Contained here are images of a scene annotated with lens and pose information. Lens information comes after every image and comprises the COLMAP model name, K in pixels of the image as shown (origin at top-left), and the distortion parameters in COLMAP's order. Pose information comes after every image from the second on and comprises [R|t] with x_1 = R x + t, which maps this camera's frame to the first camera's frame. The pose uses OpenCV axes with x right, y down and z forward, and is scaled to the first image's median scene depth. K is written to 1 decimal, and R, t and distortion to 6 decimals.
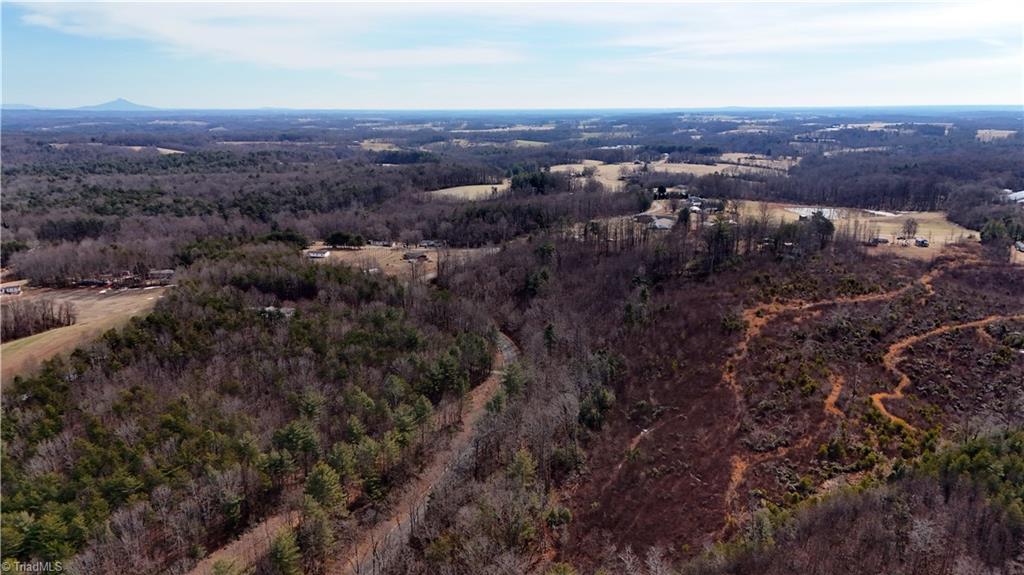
lens RADIAL K [[748.1, 0, 512.0], [0, 748.1, 287.5], [0, 0, 1]] dist [0.083711, -0.092816]
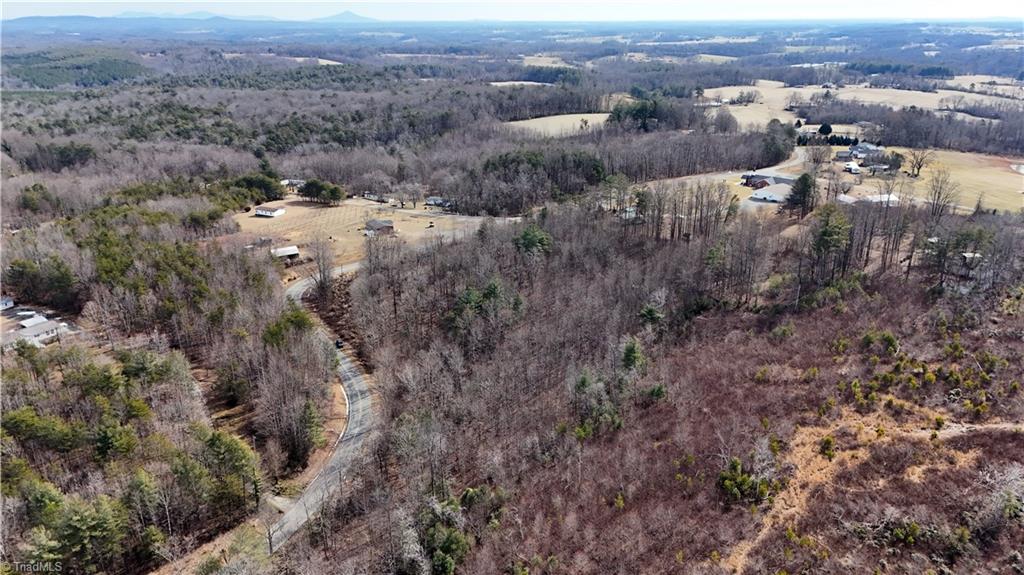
lens RADIAL K [[748.1, 0, 512.0], [0, 748.1, 287.5], [0, 0, 1]] dist [0.083711, -0.092816]
pose [[0.964723, 0.090366, -0.247271, 0.190650], [-0.063400, 0.991348, 0.114937, -0.082330], [0.255518, -0.095205, 0.962105, 0.390462]]
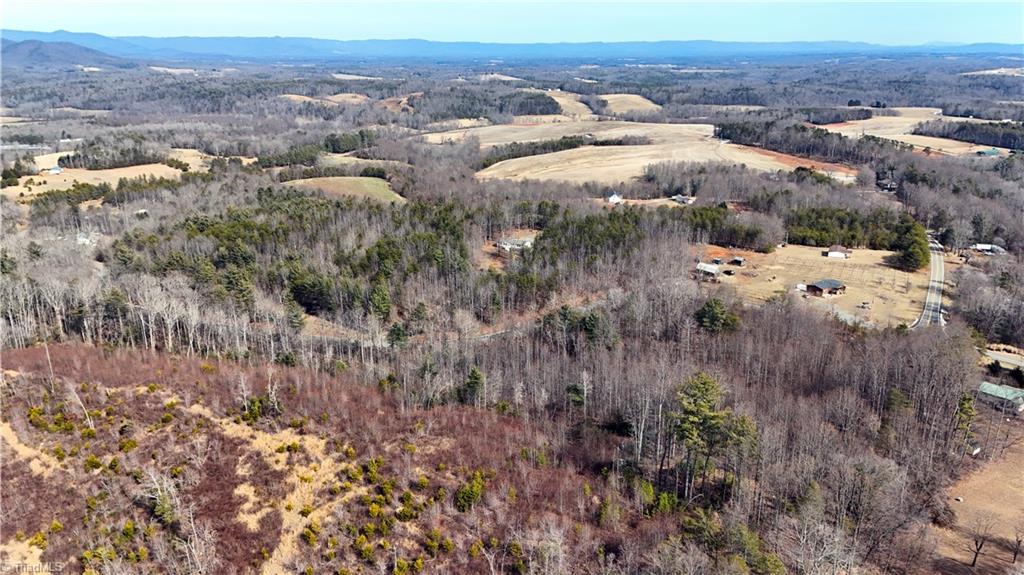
lens RADIAL K [[748.1, 0, 512.0], [0, 748.1, 287.5], [0, 0, 1]] dist [0.083711, -0.092816]
pose [[-0.209235, 0.298889, -0.931067, 0.596324], [-0.224060, 0.912157, 0.343171, -0.227830], [0.951850, 0.280418, -0.123887, 0.923042]]
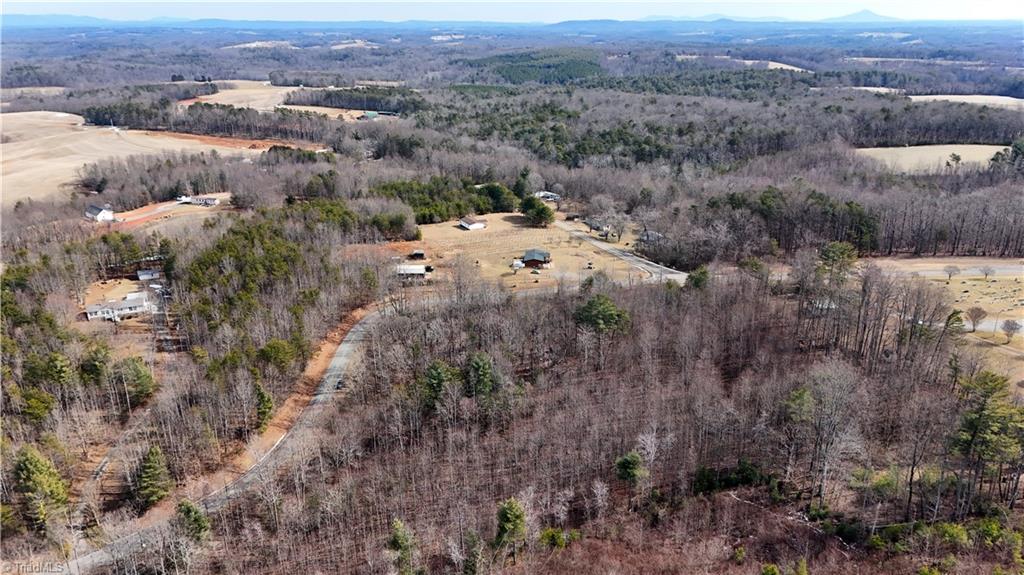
lens RADIAL K [[748.1, 0, 512.0], [0, 748.1, 287.5], [0, 0, 1]] dist [0.083711, -0.092816]
pose [[0.634697, 0.258200, -0.728349, 0.358146], [-0.178735, 0.966021, 0.186702, -0.146874], [0.751807, 0.011682, 0.659280, 0.643310]]
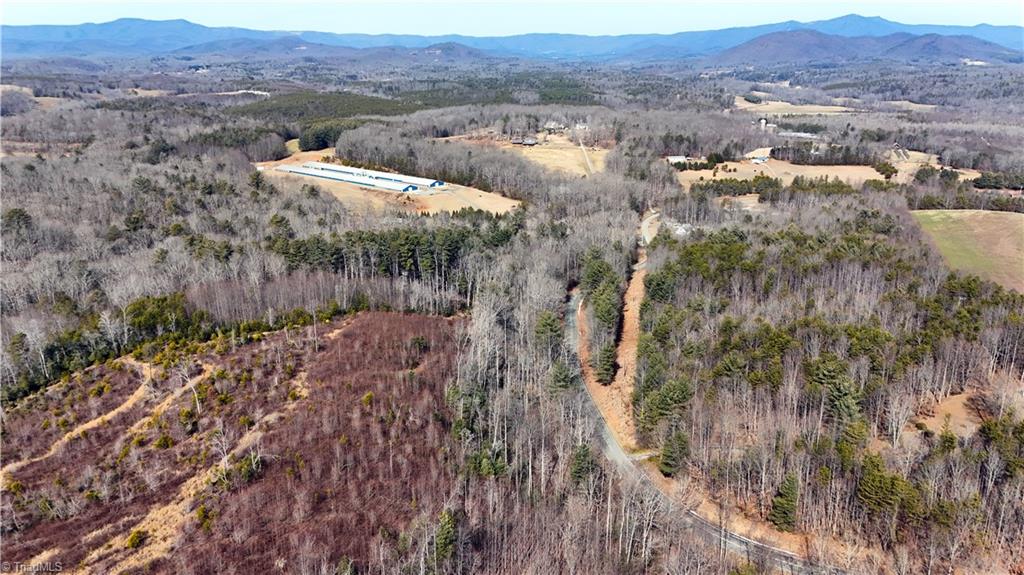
lens RADIAL K [[748.1, 0, 512.0], [0, 748.1, 287.5], [0, 0, 1]] dist [0.083711, -0.092816]
pose [[-0.951340, 0.101105, -0.291083, 0.186038], [-0.064141, 0.858972, 0.507989, -0.237683], [0.301393, 0.501940, -0.810690, 1.030928]]
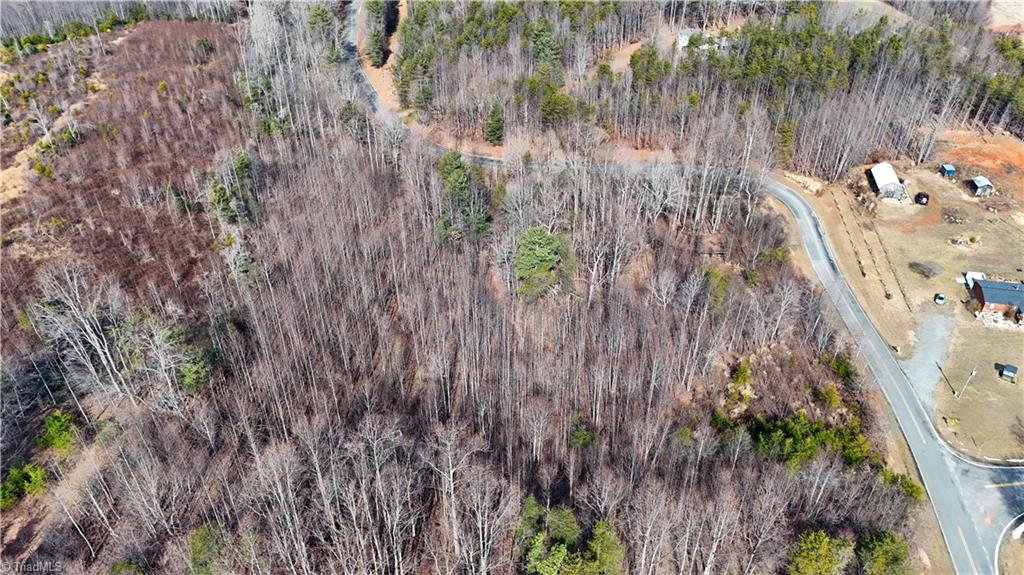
lens RADIAL K [[748.1, 0, 512.0], [0, 748.1, 287.5], [0, 0, 1]] dist [0.083711, -0.092816]
pose [[-0.850420, 0.325668, -0.413190, 0.201986], [-0.118737, 0.646304, 0.753786, -0.286026], [0.512530, 0.690095, -0.510961, 1.171760]]
